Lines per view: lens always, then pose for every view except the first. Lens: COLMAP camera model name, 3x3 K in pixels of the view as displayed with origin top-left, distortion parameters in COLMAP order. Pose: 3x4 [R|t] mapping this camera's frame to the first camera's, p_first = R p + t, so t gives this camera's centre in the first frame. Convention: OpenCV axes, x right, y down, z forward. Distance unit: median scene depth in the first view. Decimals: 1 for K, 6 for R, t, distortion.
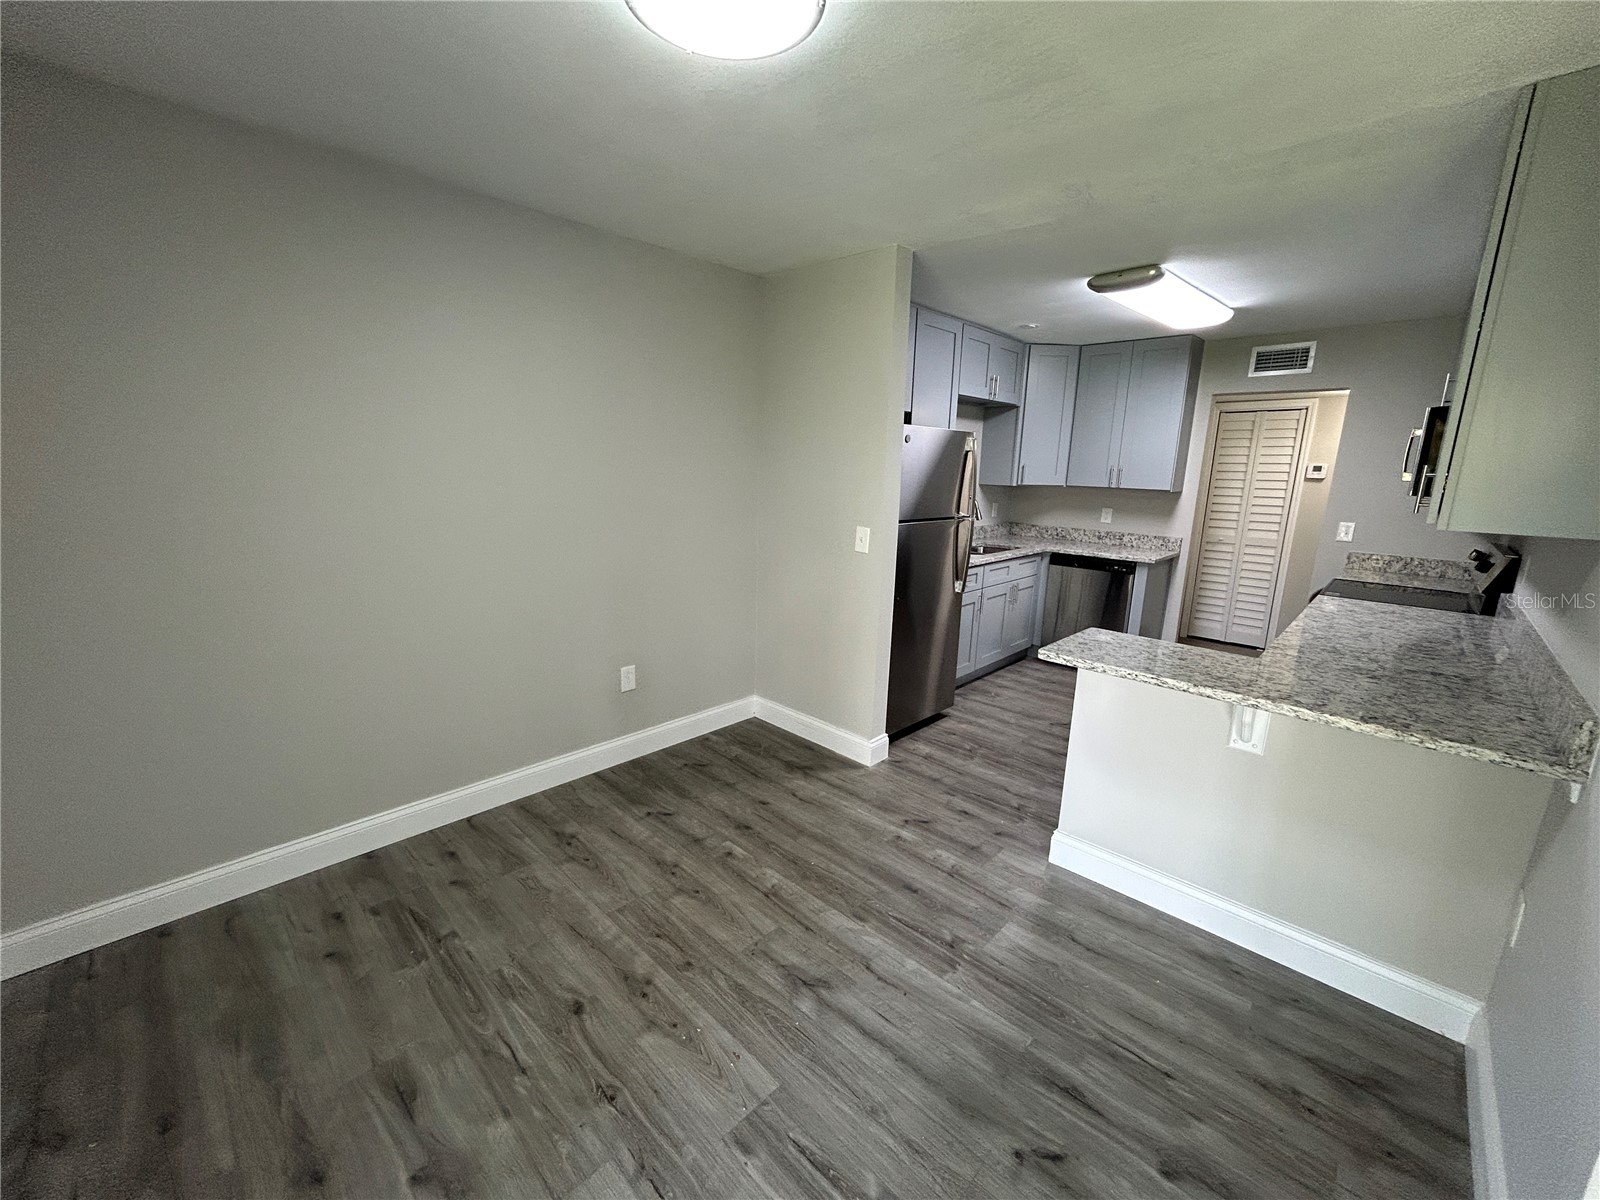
lens RADIAL K [[642.4, 0, 798.6], [0, 642.4, 598.7], [0, 0, 1]] dist [-0.000372, 0.000152]
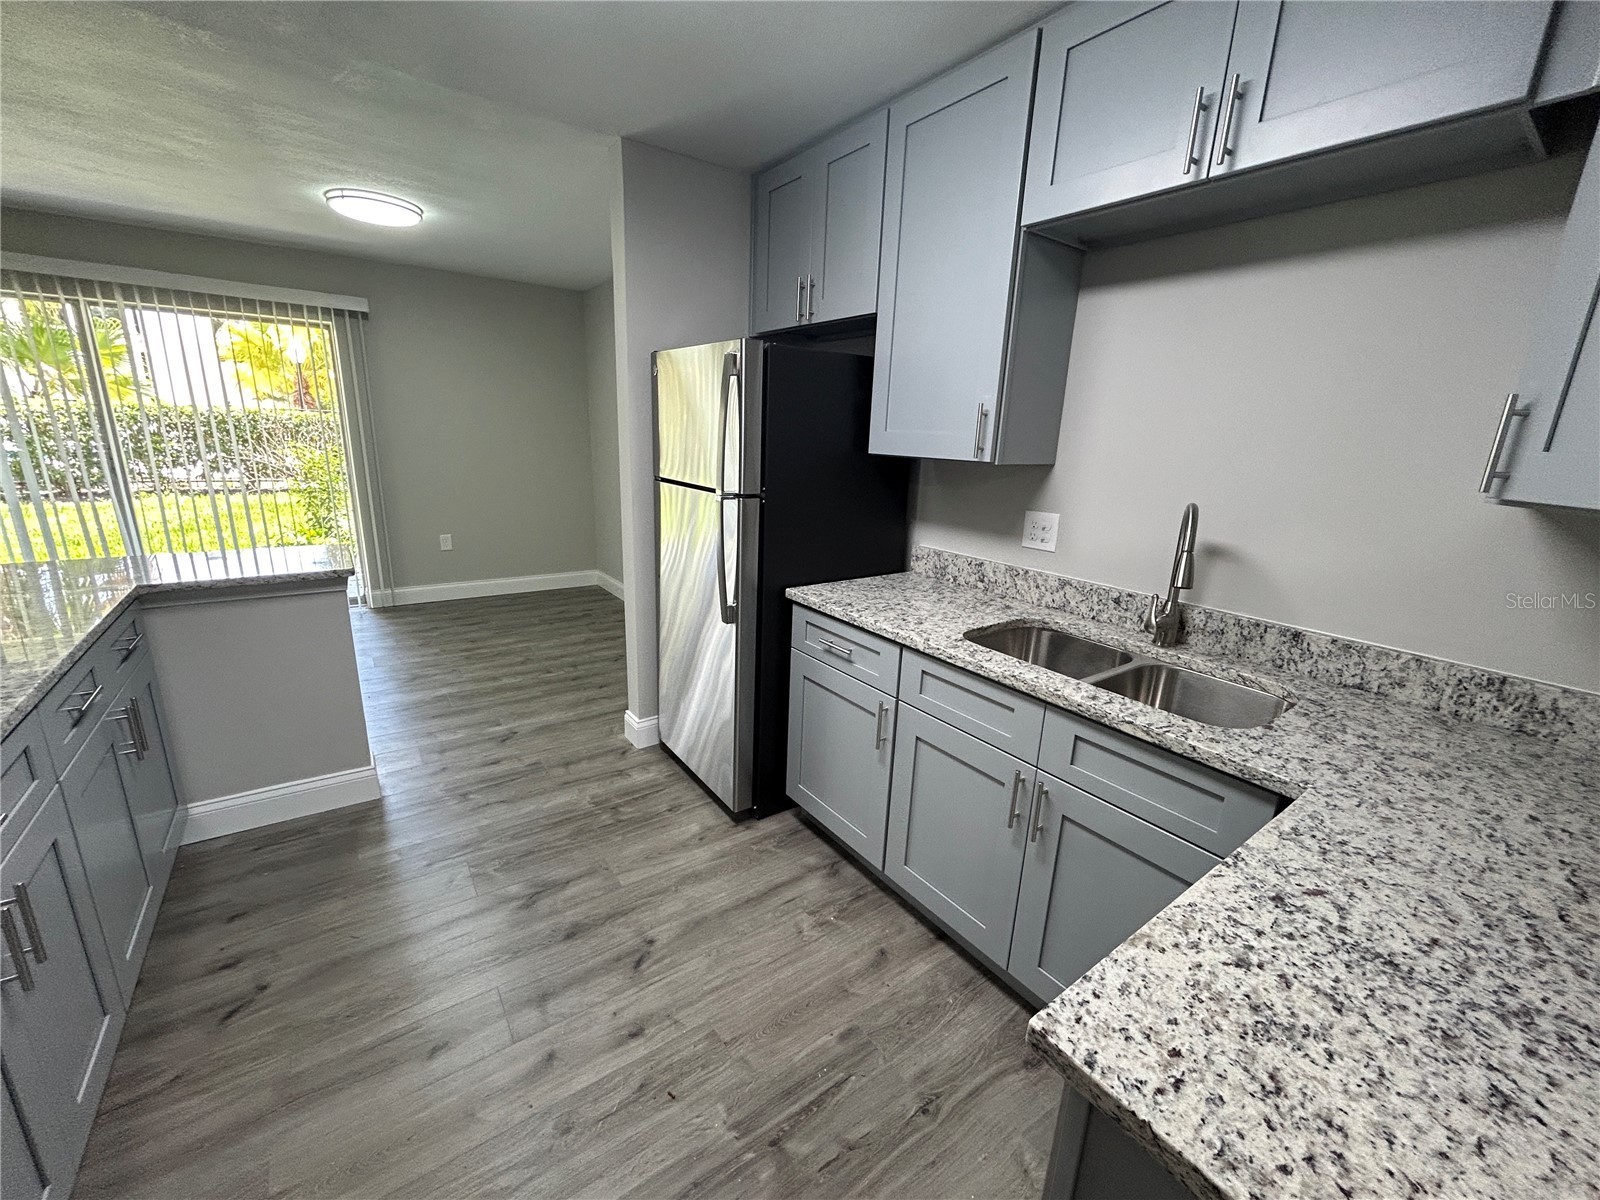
lens RADIAL K [[642.4, 0, 796.4], [0, 642.4, 600.8], [0, 0, 1]] dist [-0.000372, 0.000152]
pose [[-0.175586, 0.223690, -0.958714, 0.653546], [-0.247869, 0.932425, 0.262953, -0.162962], [0.952749, 0.283806, -0.108275, 0.912258]]
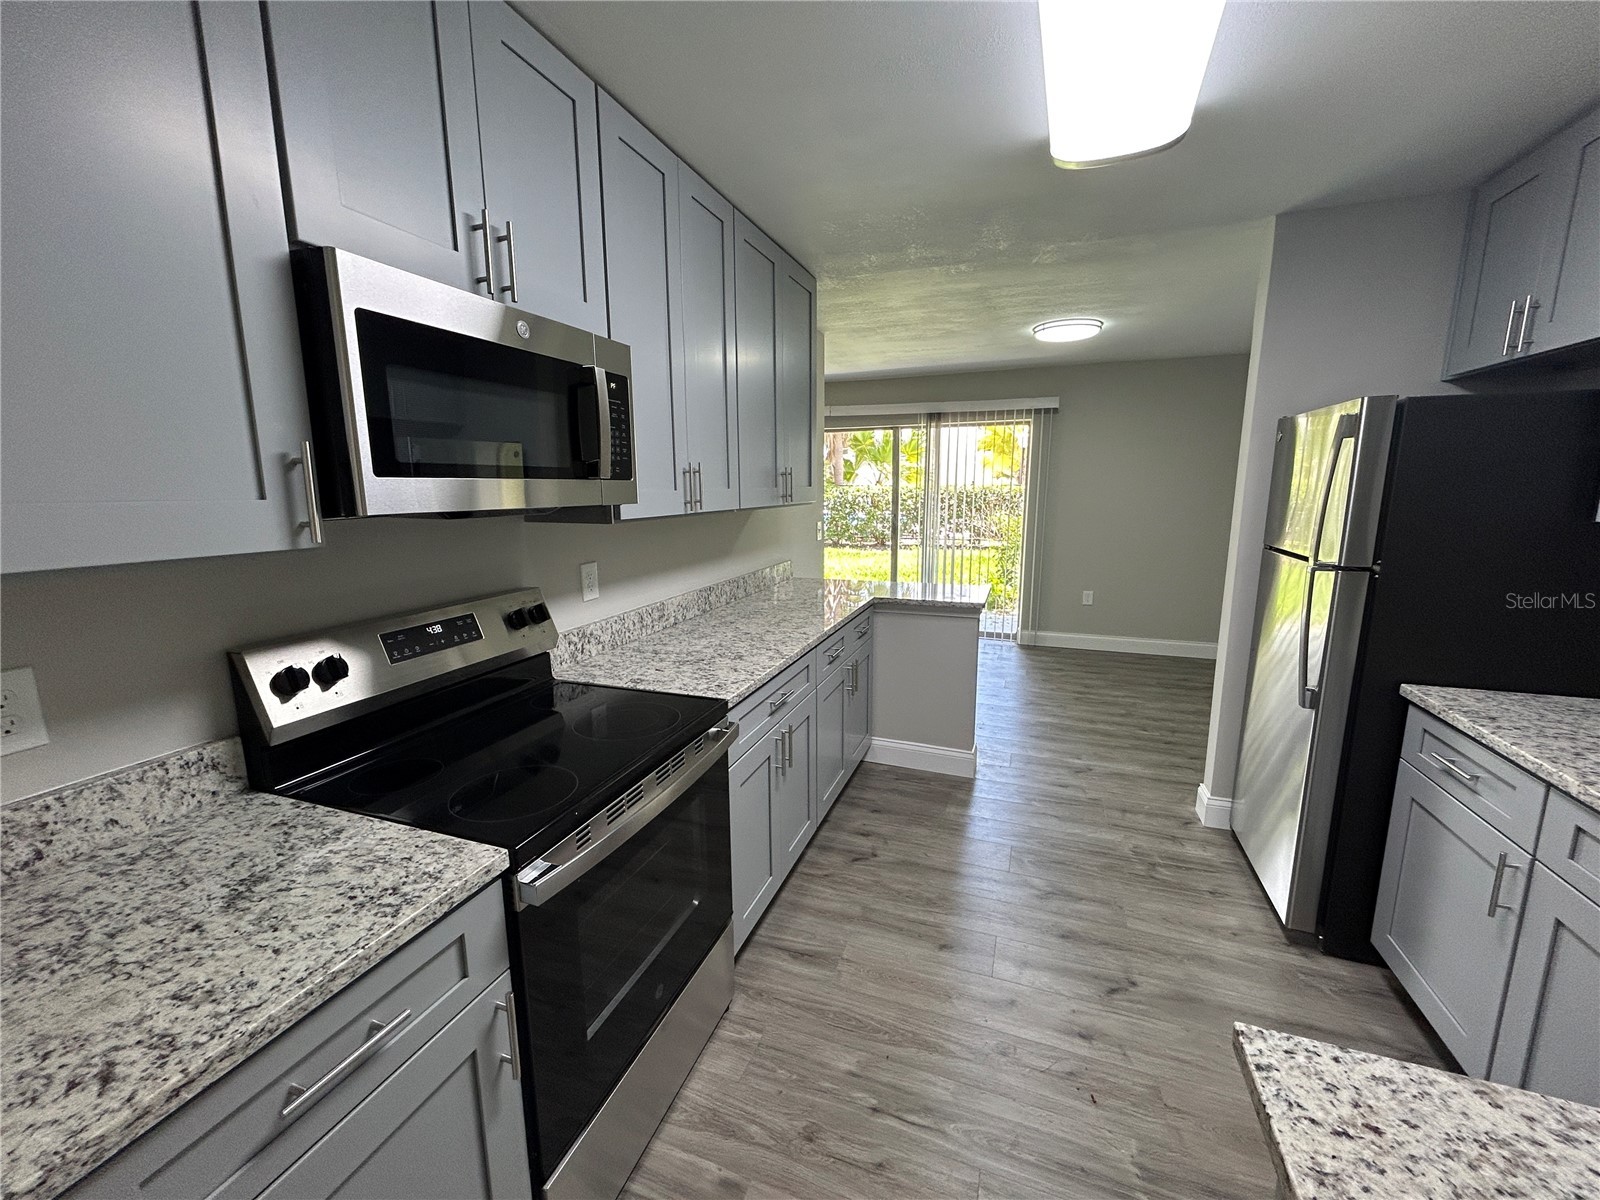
lens RADIAL K [[642.4, 0, 799.6], [0, 642.4, 601.7], [0, 0, 1]] dist [-0.000372, 0.000152]
pose [[-0.913875, 0.054068, -0.402379, 0.684317], [-0.101053, 0.929609, 0.354423, -0.192075], [0.393218, 0.364560, -0.844083, 1.019040]]
